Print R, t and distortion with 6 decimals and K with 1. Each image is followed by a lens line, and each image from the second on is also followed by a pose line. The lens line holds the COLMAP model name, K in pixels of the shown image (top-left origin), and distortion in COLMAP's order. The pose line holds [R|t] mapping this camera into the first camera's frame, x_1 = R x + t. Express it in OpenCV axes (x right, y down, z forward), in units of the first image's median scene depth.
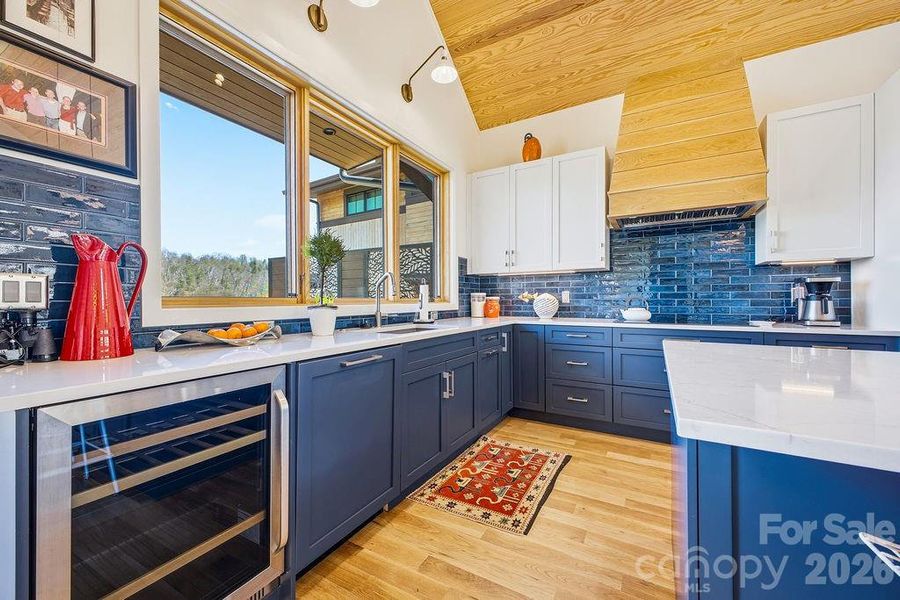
lens RADIAL K [[357.2, 0, 450.3], [0, 357.2, 302.7], [0, 0, 1]] dist [0.012500, -0.001074]
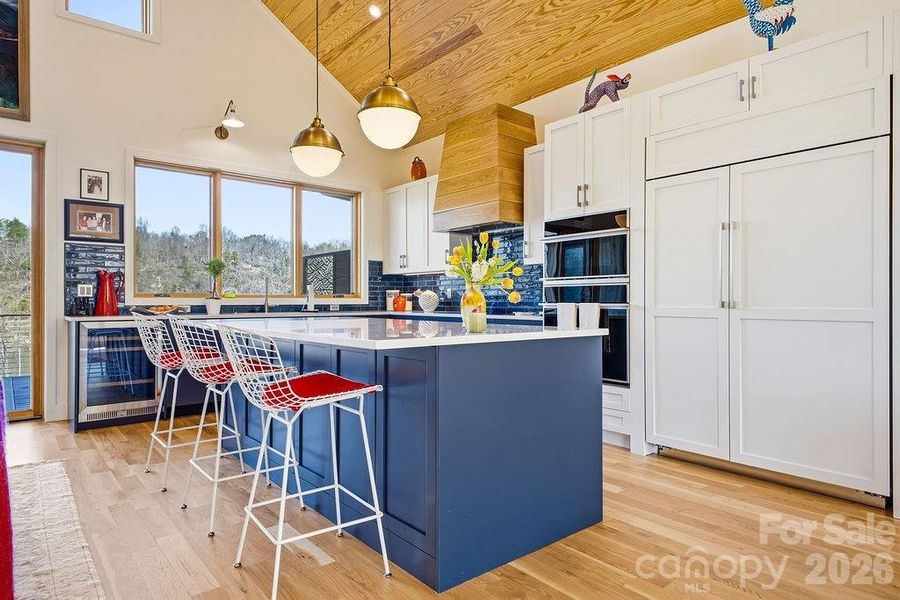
lens RADIAL K [[523.9, 0, 447.9], [0, 523.9, 304.8], [0, 0, 1]] dist [0.018225, 0.001785]
pose [[0.936619, 0.009195, -0.350230, 1.382456], [-0.008030, 0.999956, 0.004779, 0.017052], [0.350258, -0.001663, 0.936652, -0.888846]]
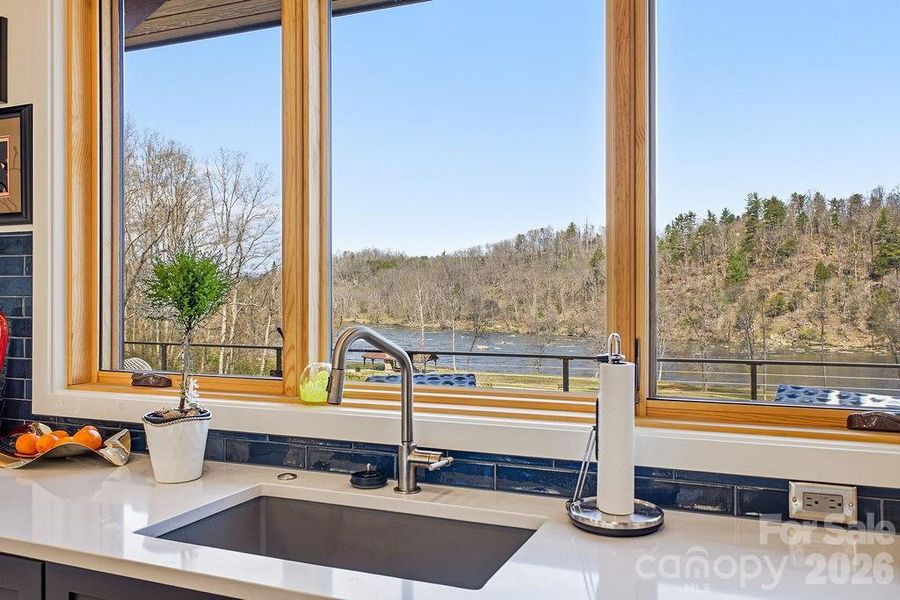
lens RADIAL K [[751.7, 0, 450.3], [0, 751.7, 305.0], [0, 0, 1]] dist [-0.015525, 0.004285]
pose [[0.124214, 0.015549, -0.992134, 0.510214], [0.004508, 0.999858, 0.016234, -0.106360], [0.992245, -0.006489, 0.124126, 0.990781]]
